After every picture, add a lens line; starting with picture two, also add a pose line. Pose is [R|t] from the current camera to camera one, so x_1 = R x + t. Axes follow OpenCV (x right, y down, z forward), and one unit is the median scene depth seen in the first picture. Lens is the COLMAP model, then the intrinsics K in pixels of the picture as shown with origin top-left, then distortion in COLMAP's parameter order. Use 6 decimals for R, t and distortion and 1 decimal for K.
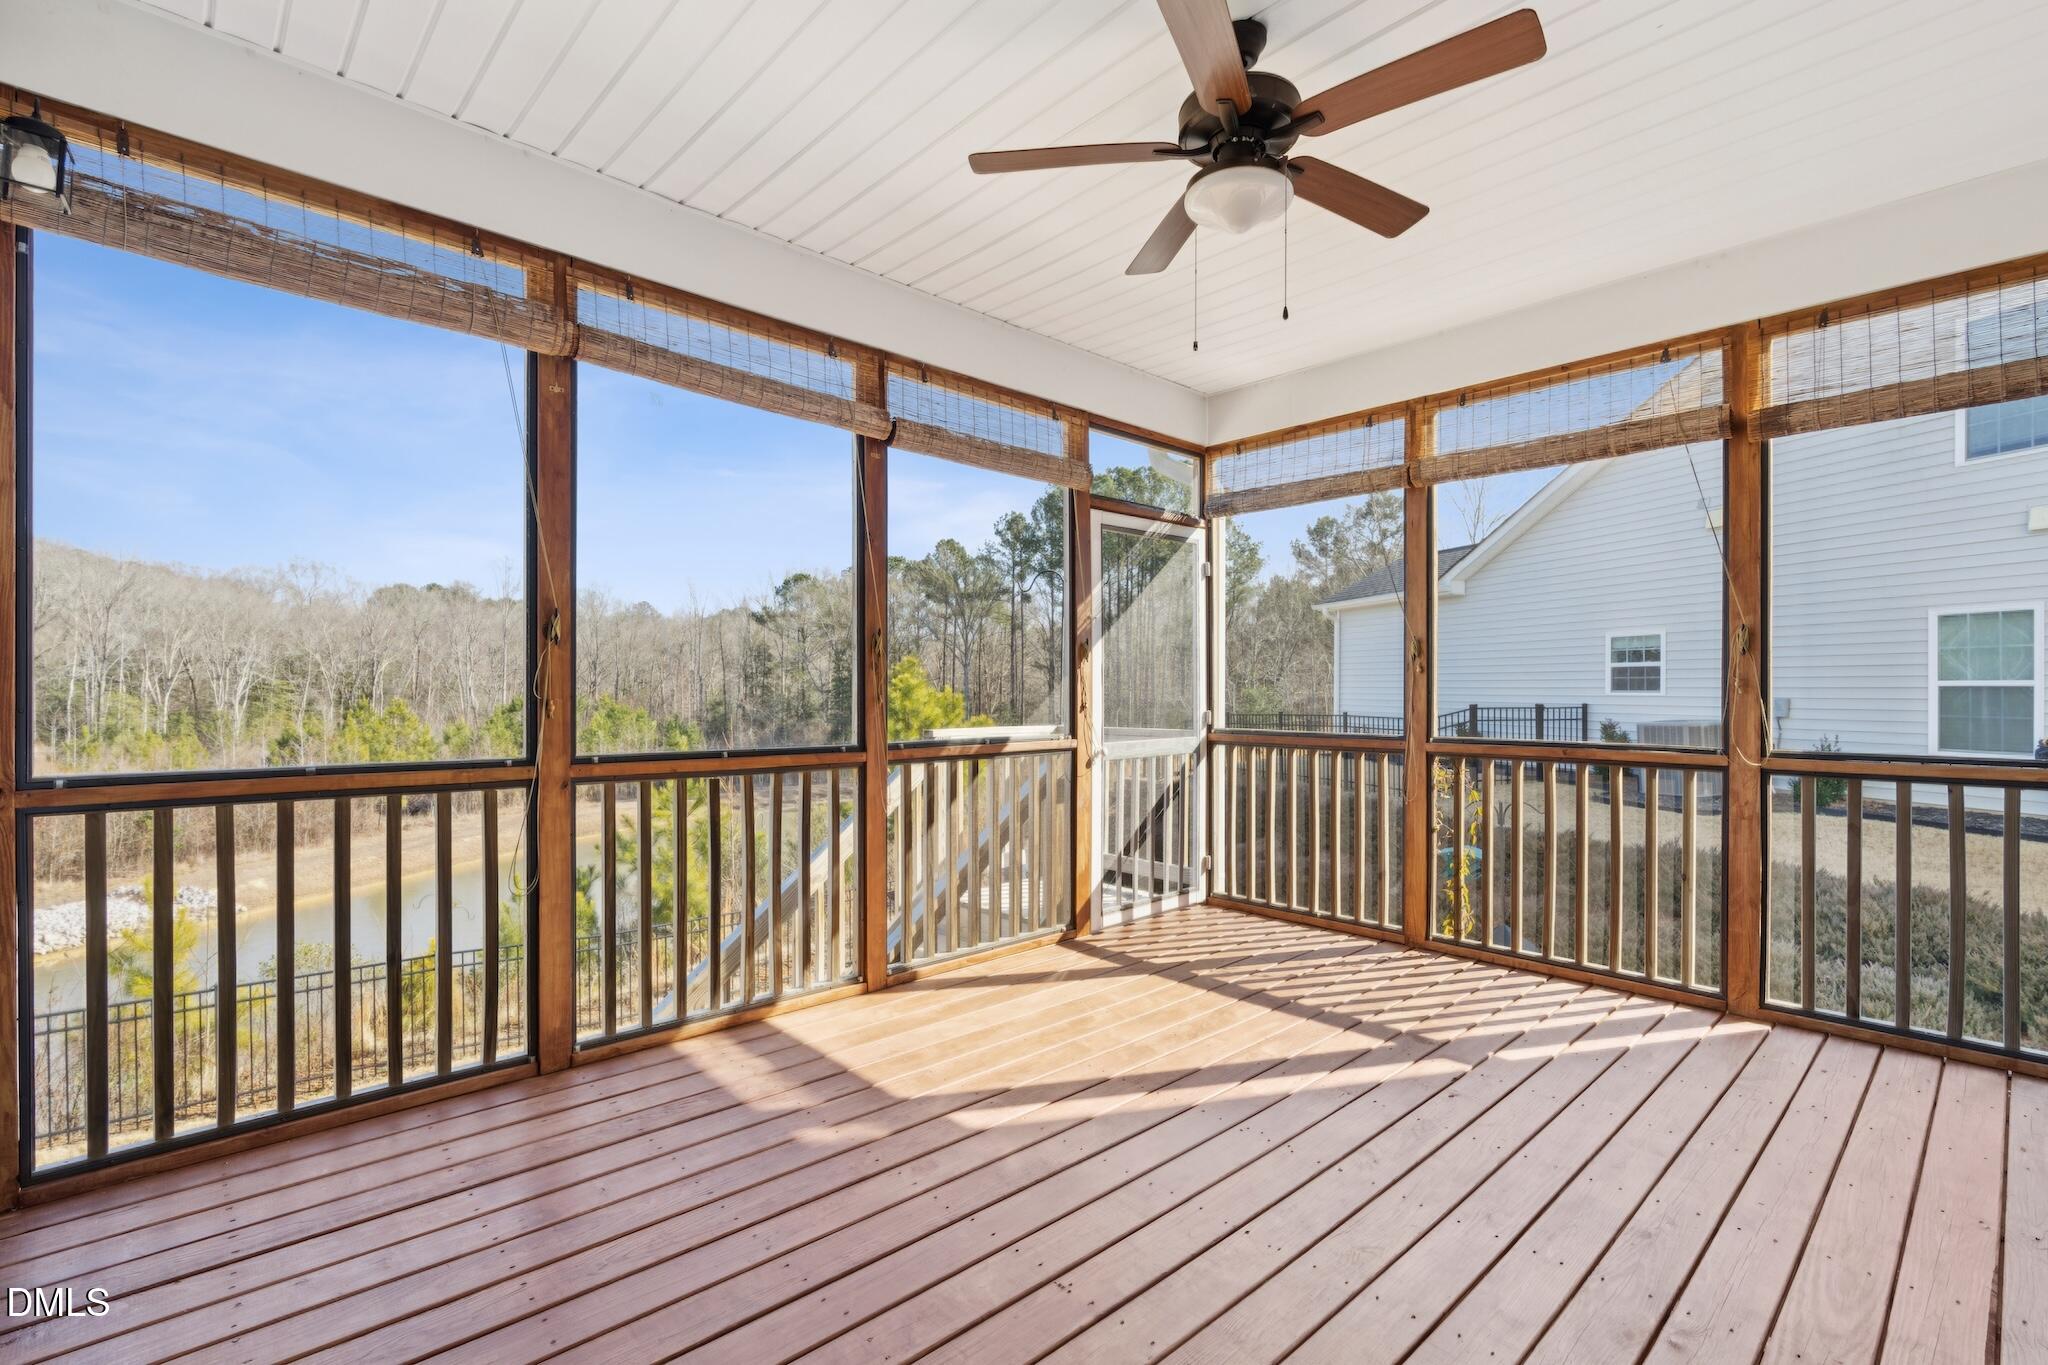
lens RADIAL K [[932.7, 0, 1028.6], [0, 932.7, 693.0], [0, 0, 1]] dist [0.000230, 0.000117]
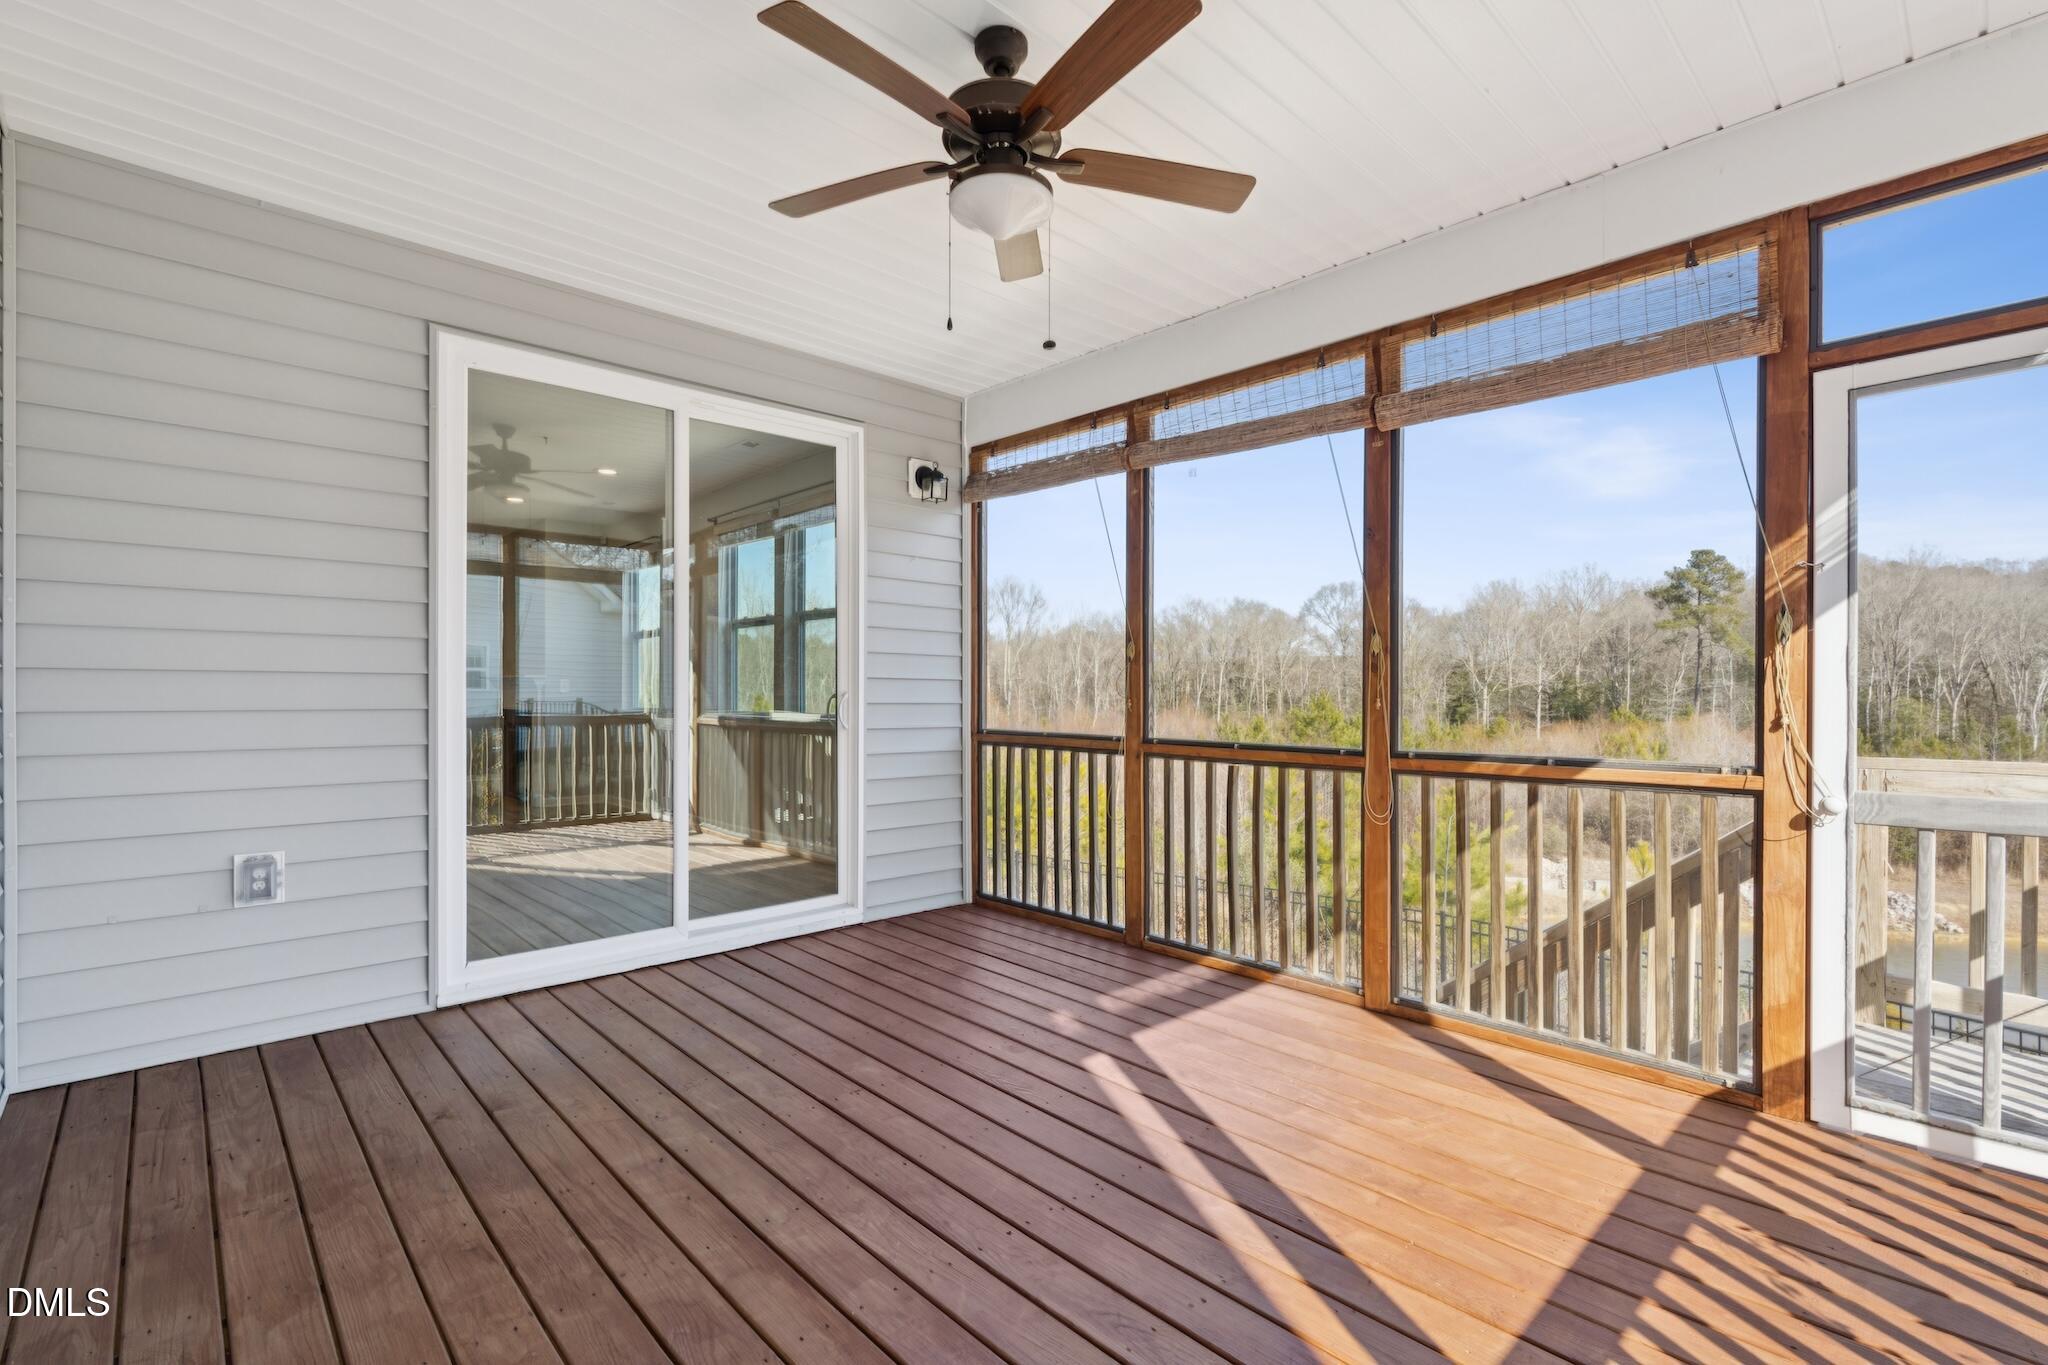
lens RADIAL K [[932.7, 0, 1028.6], [0, 932.7, 693.0], [0, 0, 1]] dist [0.000230, 0.000117]
pose [[0.002450, -0.000140, -0.999997, 0.770368], [-0.005619, 0.999984, -0.000153, -0.000484], [0.999981, 0.005619, 0.002449, 0.638420]]
